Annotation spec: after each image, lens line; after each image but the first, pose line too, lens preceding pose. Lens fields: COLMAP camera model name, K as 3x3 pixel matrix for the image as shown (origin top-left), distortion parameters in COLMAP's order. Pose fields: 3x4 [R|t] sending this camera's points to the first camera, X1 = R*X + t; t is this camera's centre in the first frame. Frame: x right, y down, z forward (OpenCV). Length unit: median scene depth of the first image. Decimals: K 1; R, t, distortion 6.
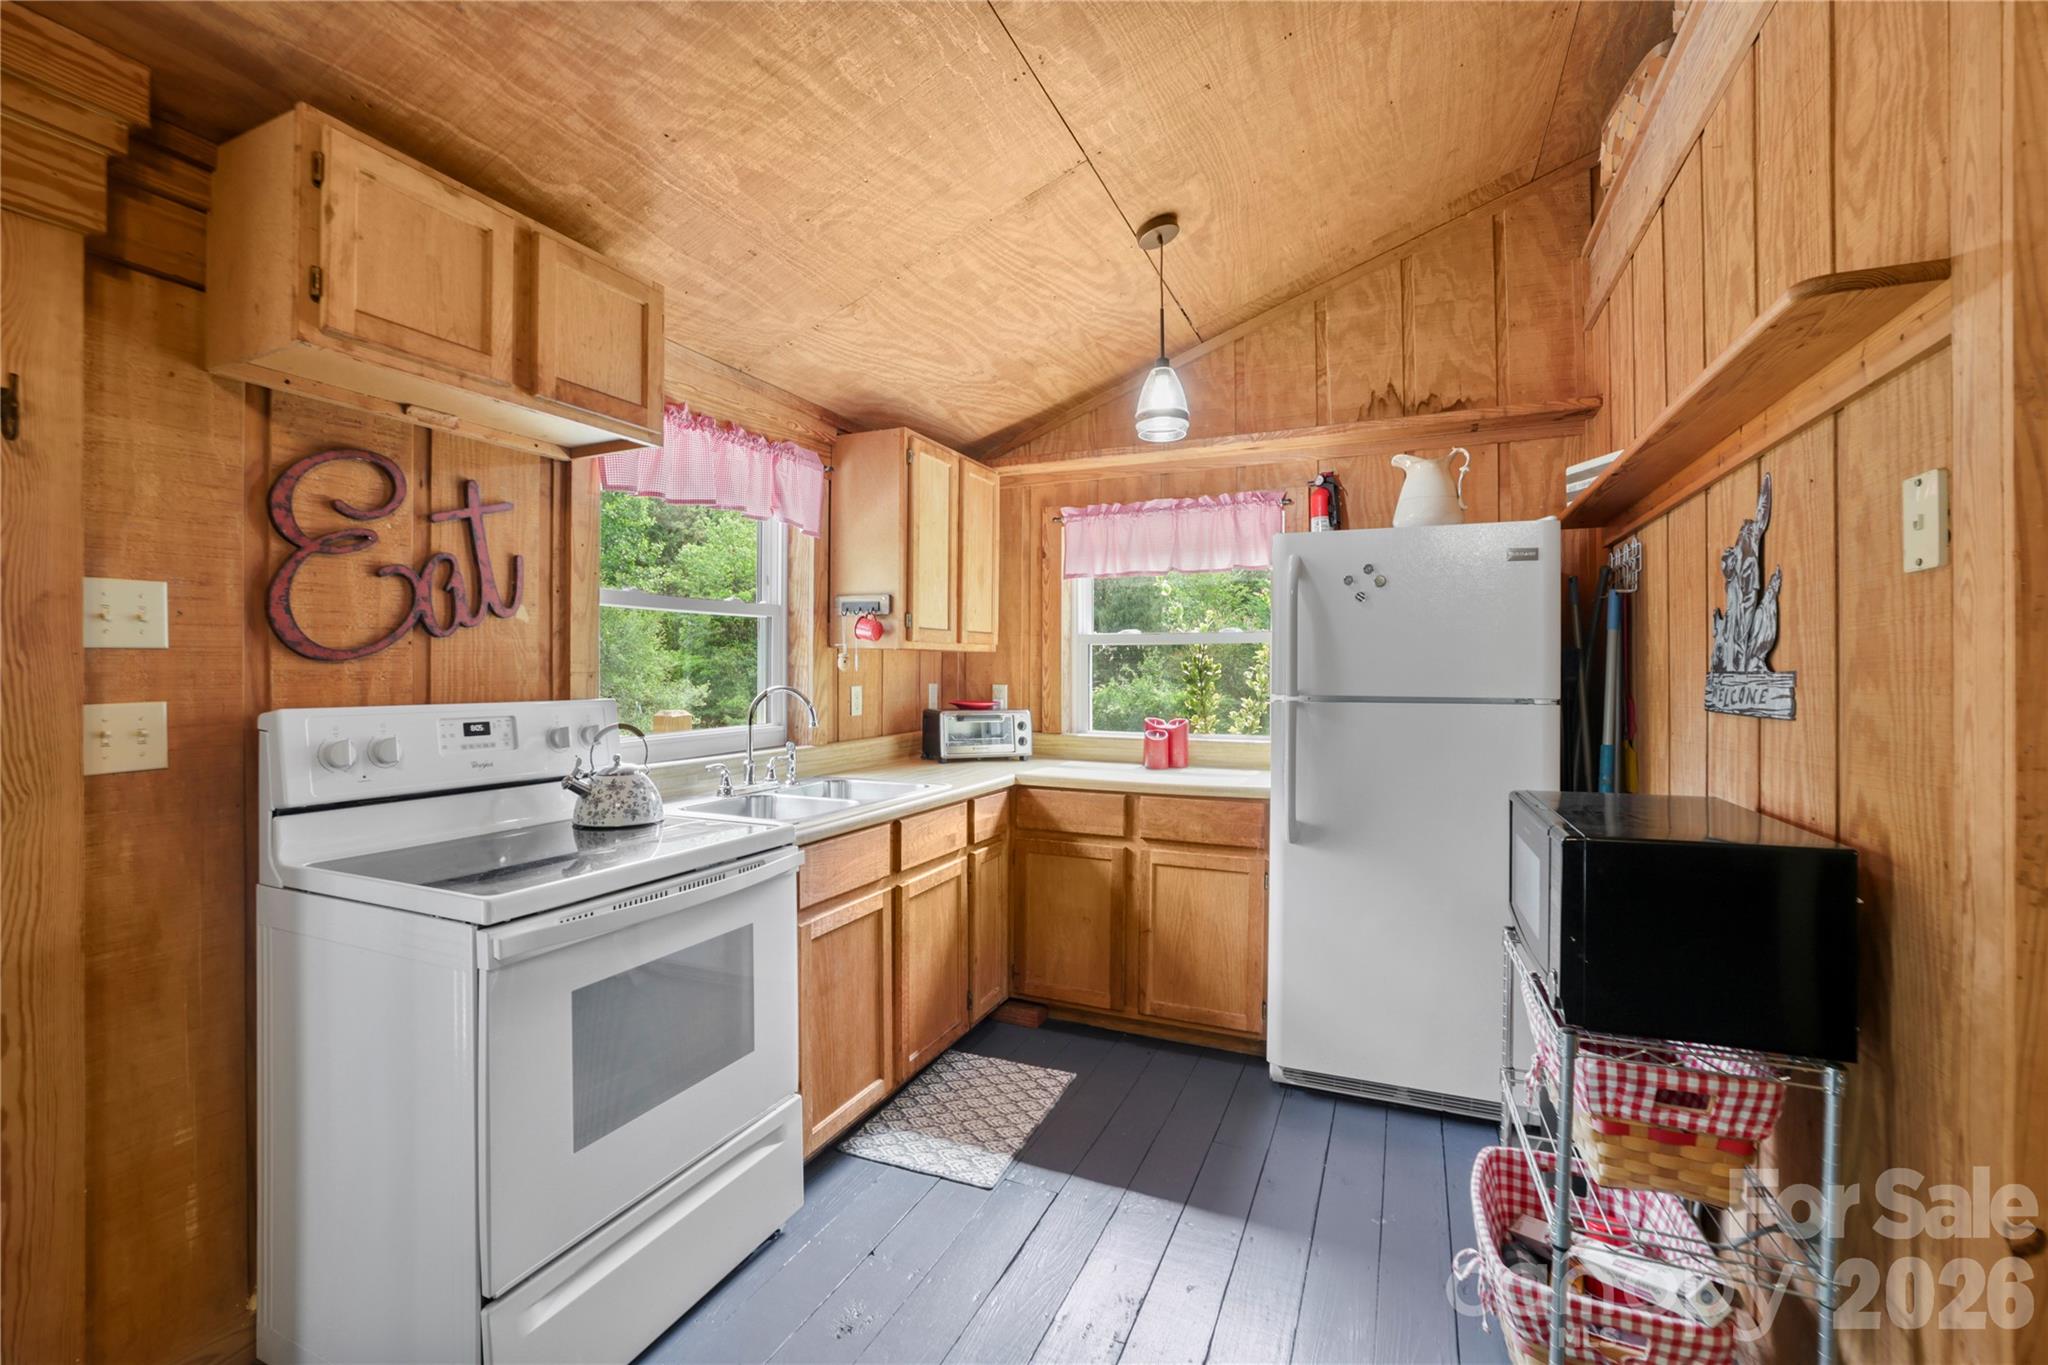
lens RADIAL K [[899.1, 0, 1009.8], [0, 899.1, 667.2], [0, 0, 1]] dist [-0.029725, 0.000304]
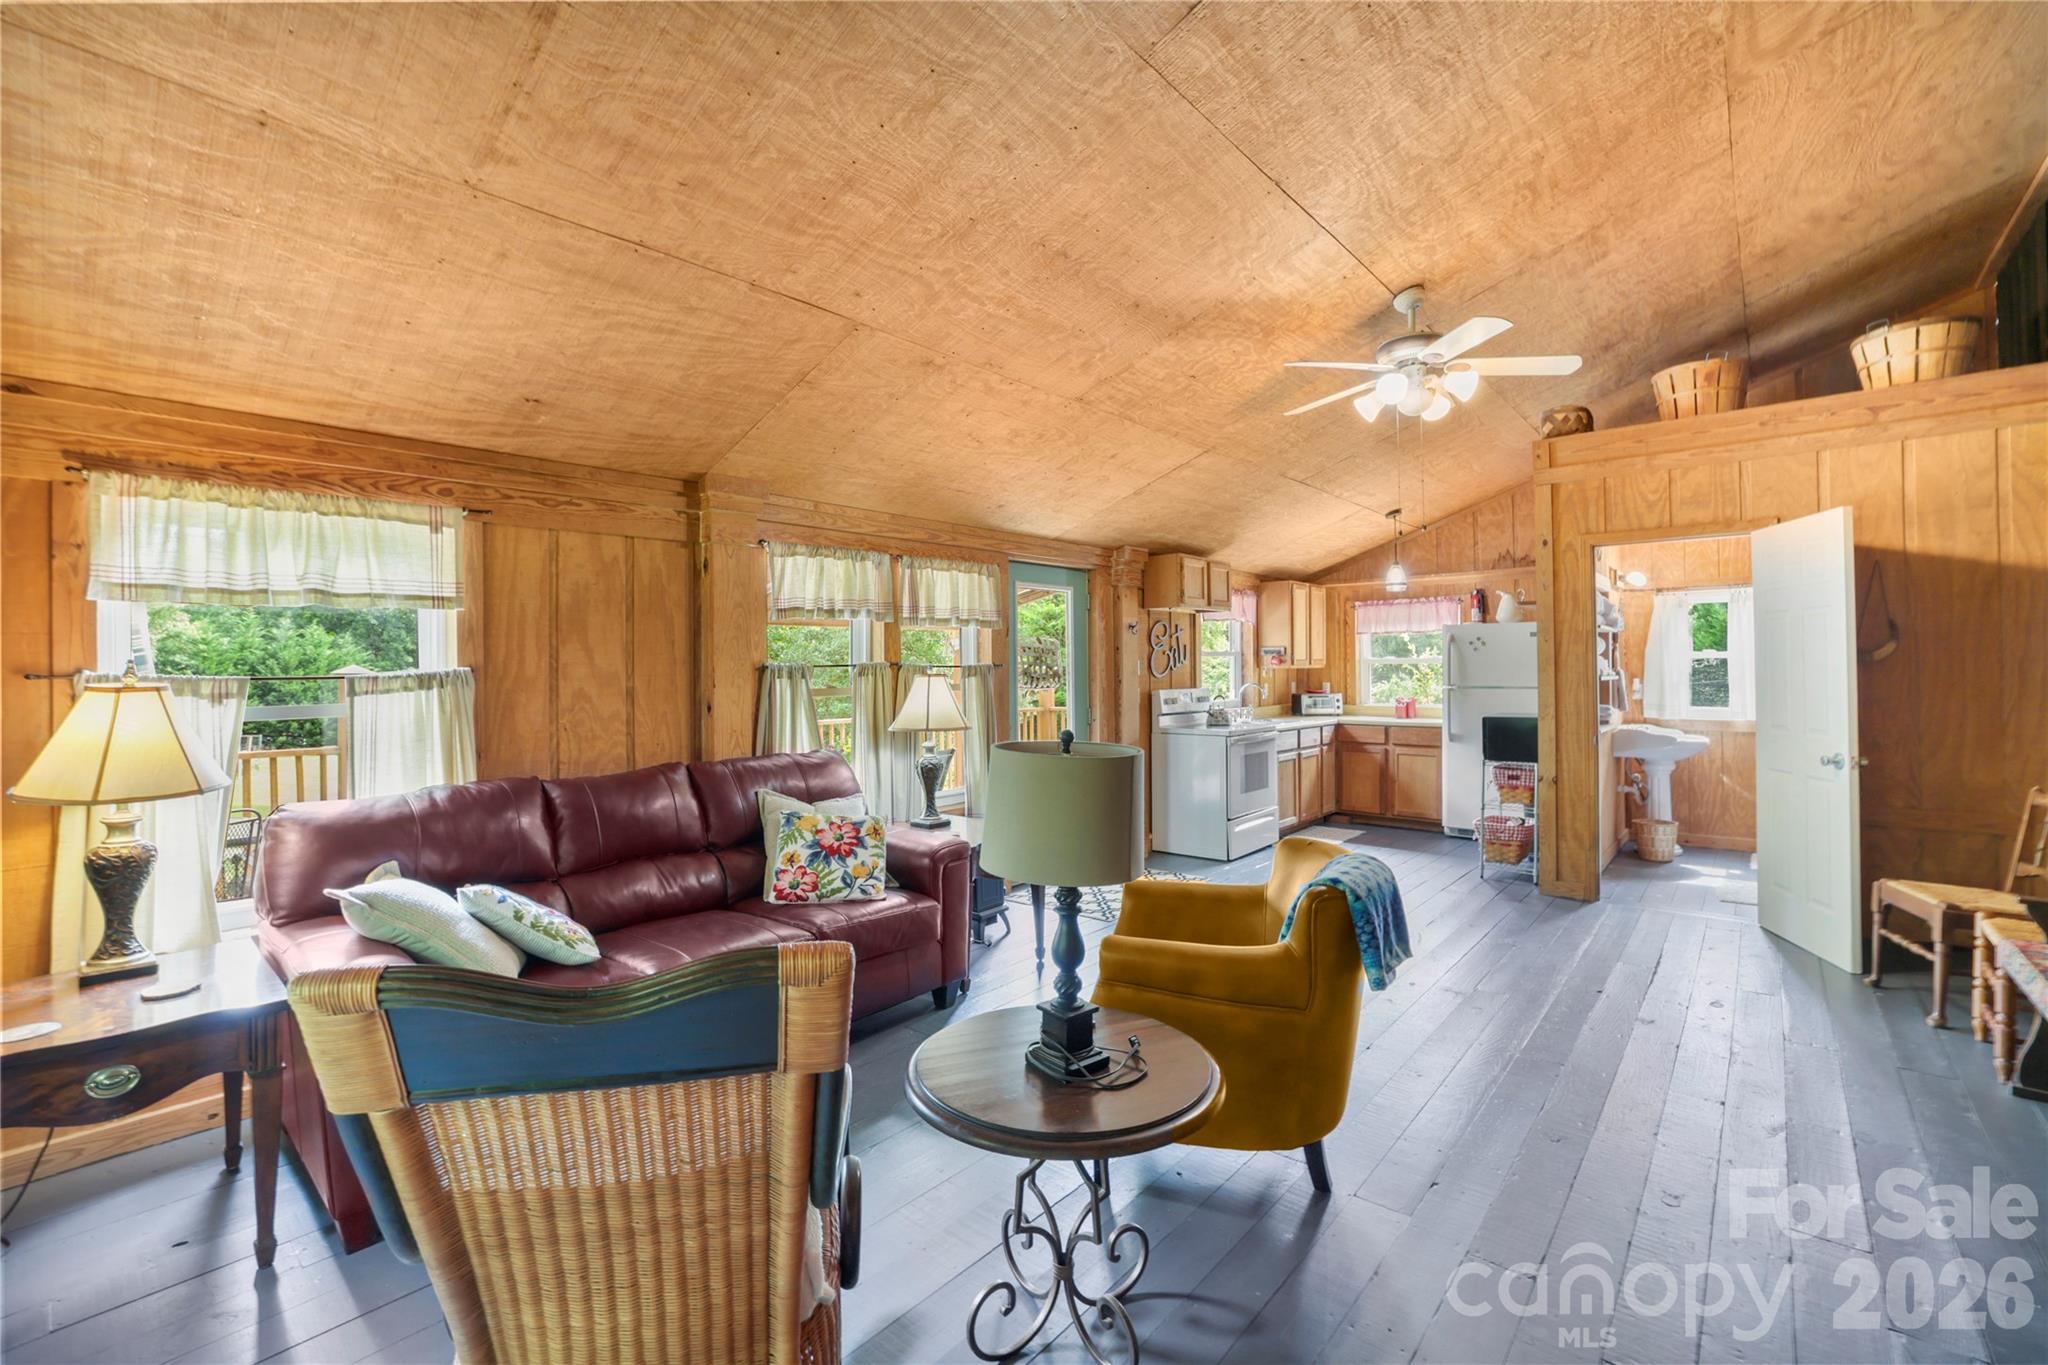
lens RADIAL K [[863.9, 0, 1026.3], [0, 863.9, 654.9], [0, 0, 1]] dist [-0.028368, 0.000224]
pose [[0.956801, -0.013069, -0.290451, -0.189807], [0.009761, 0.999870, -0.012836, -0.053018], [0.290581, 0.009446, 0.956804, -2.319548]]
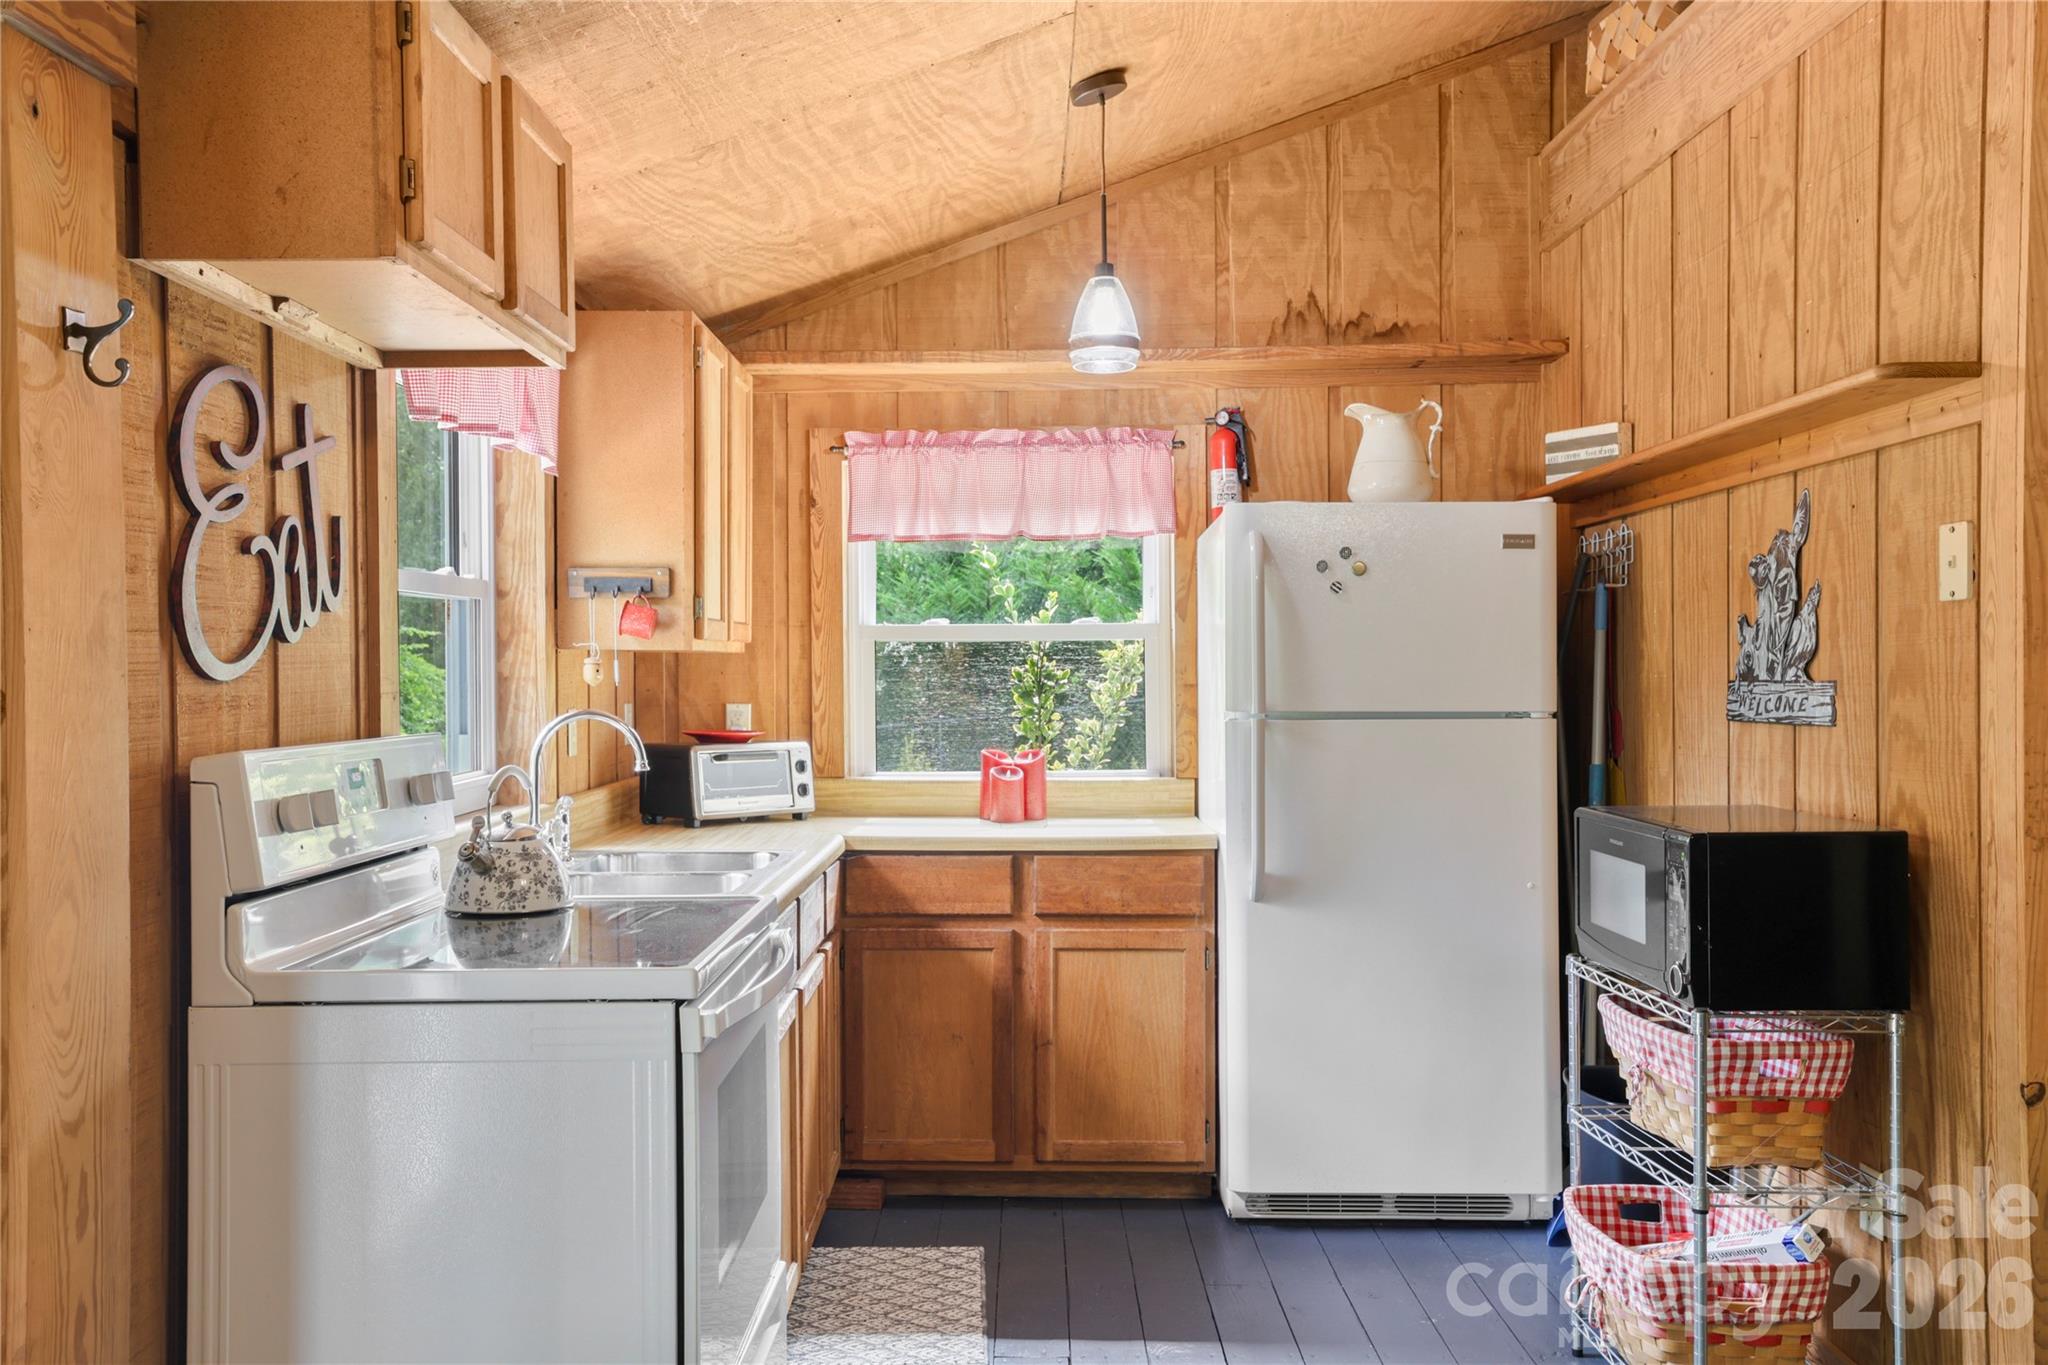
lens RADIAL K [[1762.0, 0, 1024.0], [0, 1762.0, 682.5], [0, 0, 1]] dist [0.092664, -0.194442]
pose [[0.915154, -0.008617, 0.403012, -0.631447], [0.004868, 0.999935, 0.010326, -0.014430], [-0.403075, -0.007488, 0.915136, -0.420101]]
